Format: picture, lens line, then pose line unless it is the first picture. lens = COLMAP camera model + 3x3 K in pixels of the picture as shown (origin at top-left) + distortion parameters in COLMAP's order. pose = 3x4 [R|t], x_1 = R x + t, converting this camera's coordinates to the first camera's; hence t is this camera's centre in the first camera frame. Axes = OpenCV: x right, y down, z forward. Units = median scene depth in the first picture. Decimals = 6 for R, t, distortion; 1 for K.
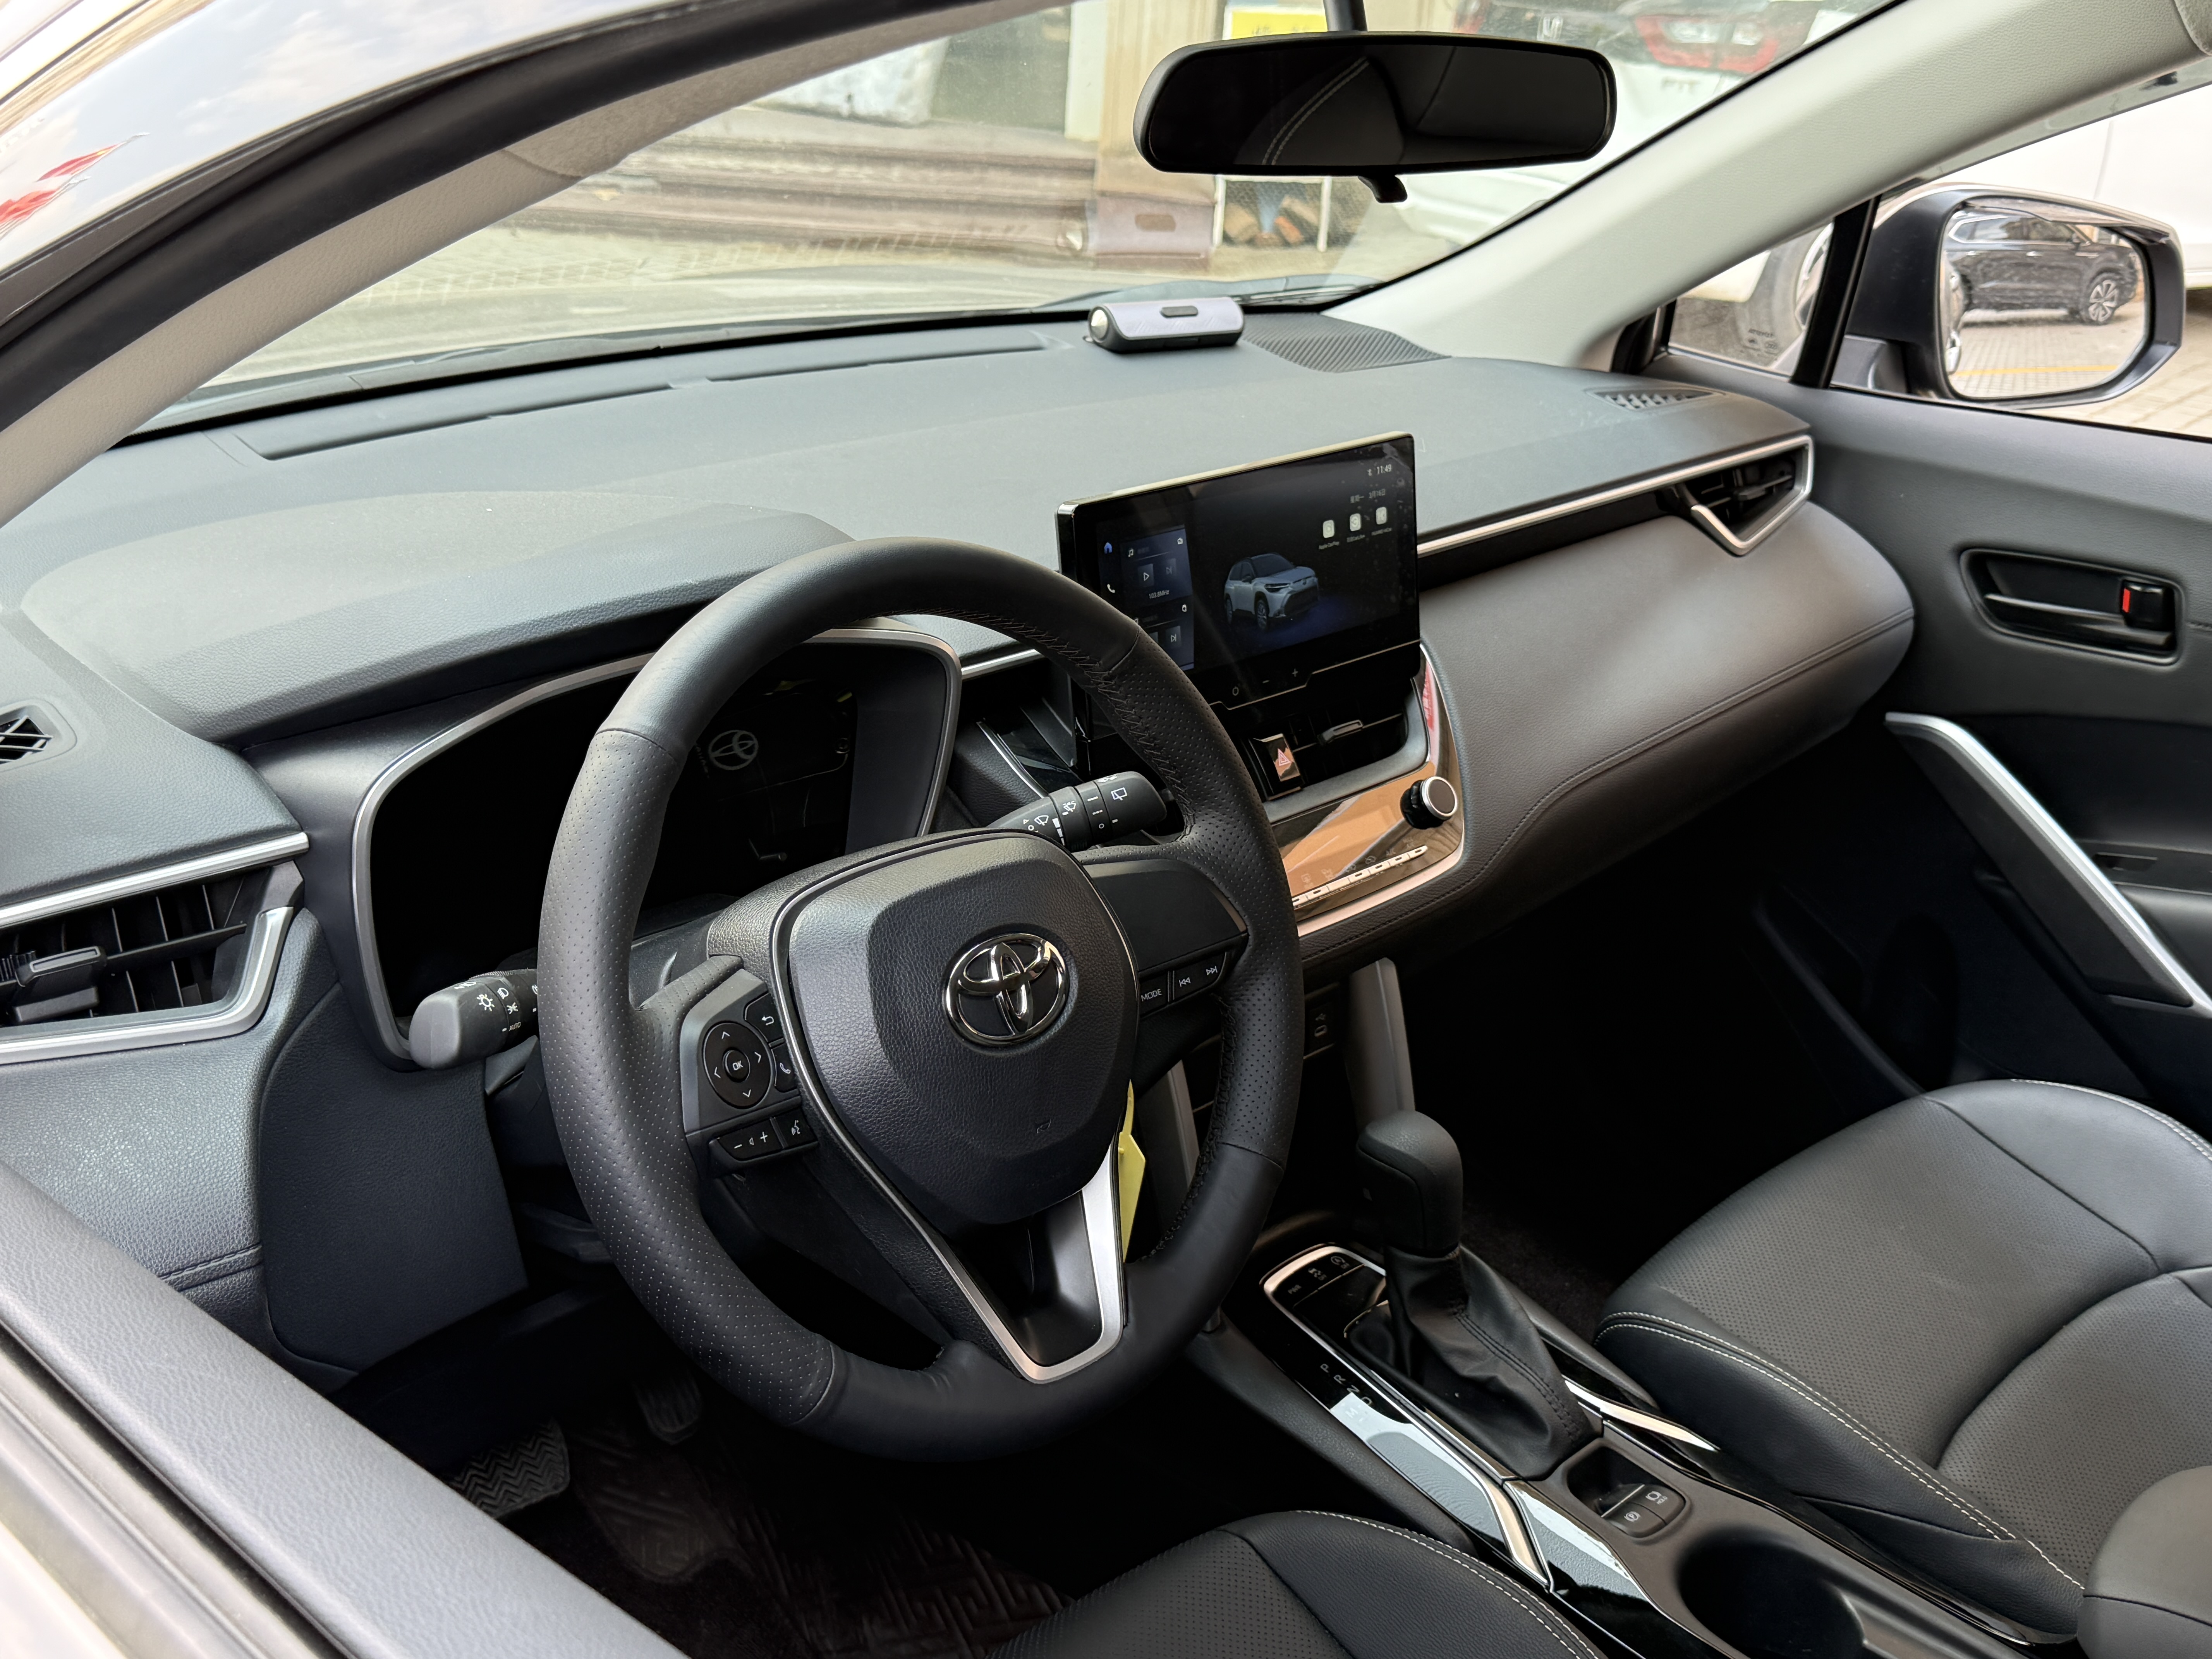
lens RADIAL K [[2346.9, 0, 1106.0], [0, 2346.9, 829.5], [0, 0, 1]] dist [0.173965, -0.564536]
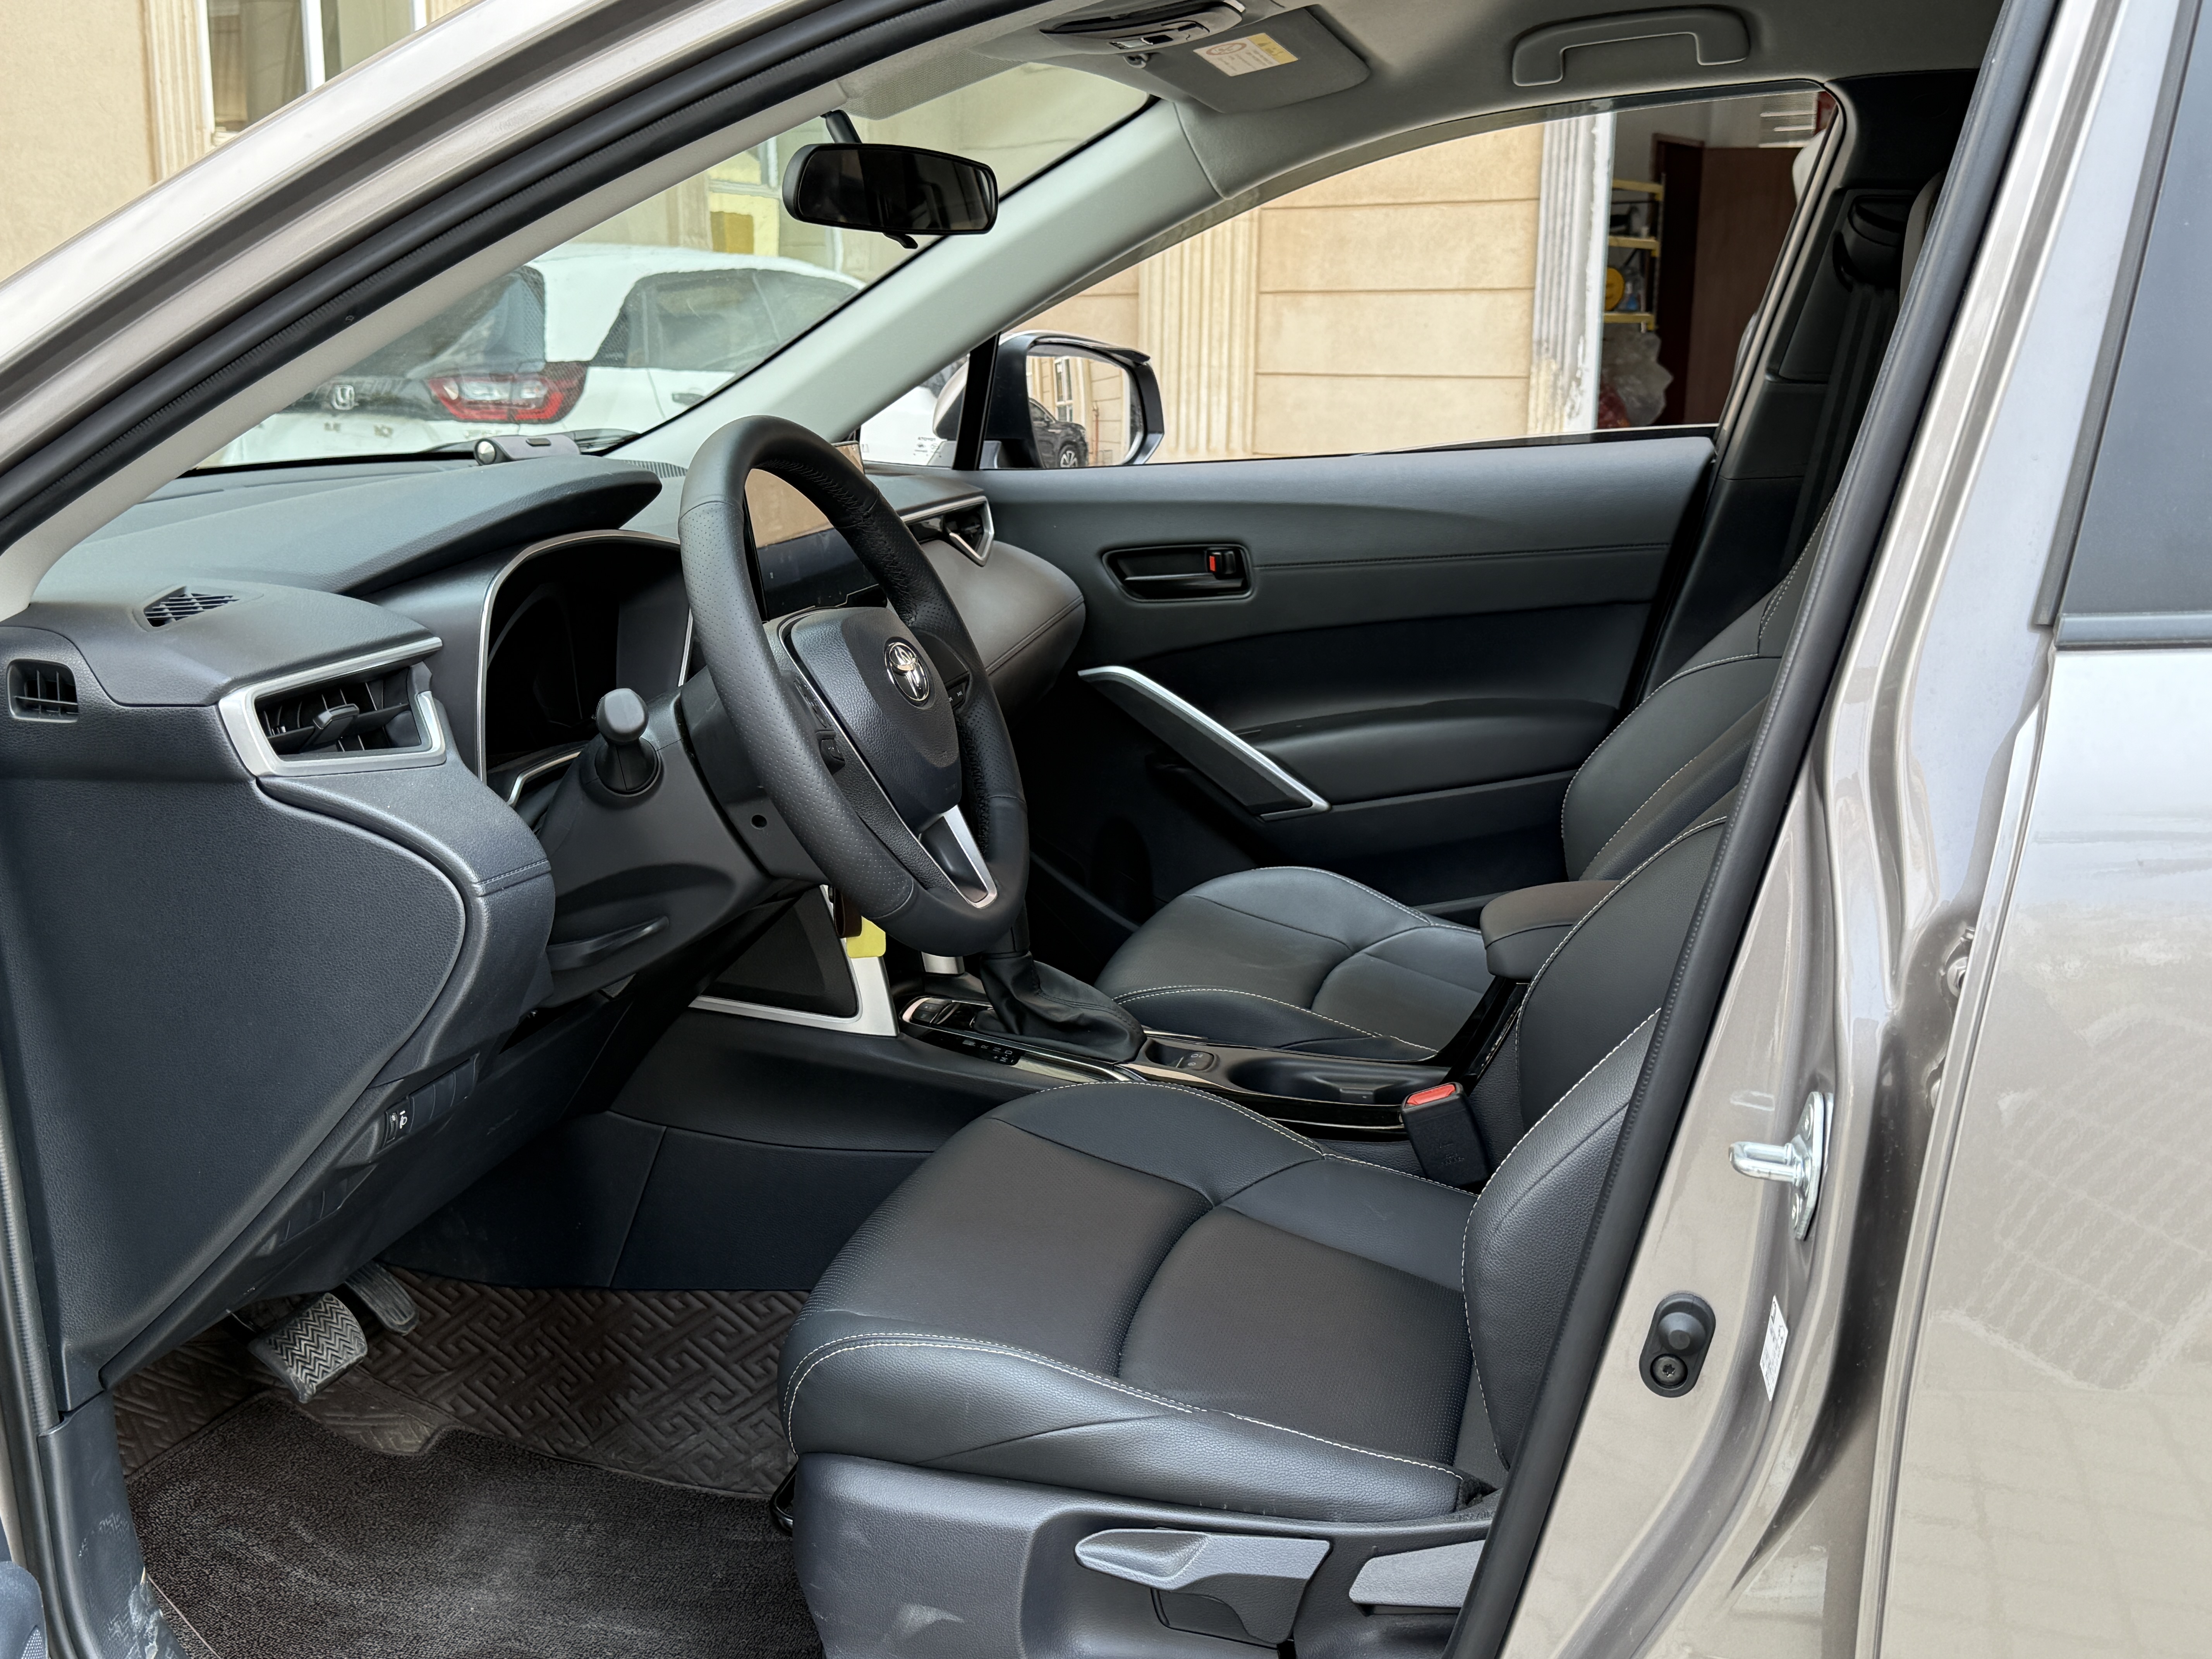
lens RADIAL K [[2346.9, 0, 1106.0], [0, 2346.9, 829.5], [0, 0, 1]] dist [0.173965, -0.564536]
pose [[0.837353, -0.147411, 0.526412, -0.469709], [0.237239, 0.965542, -0.106991, 0.221472], [-0.492501, 0.214474, 0.843471, -0.234669]]
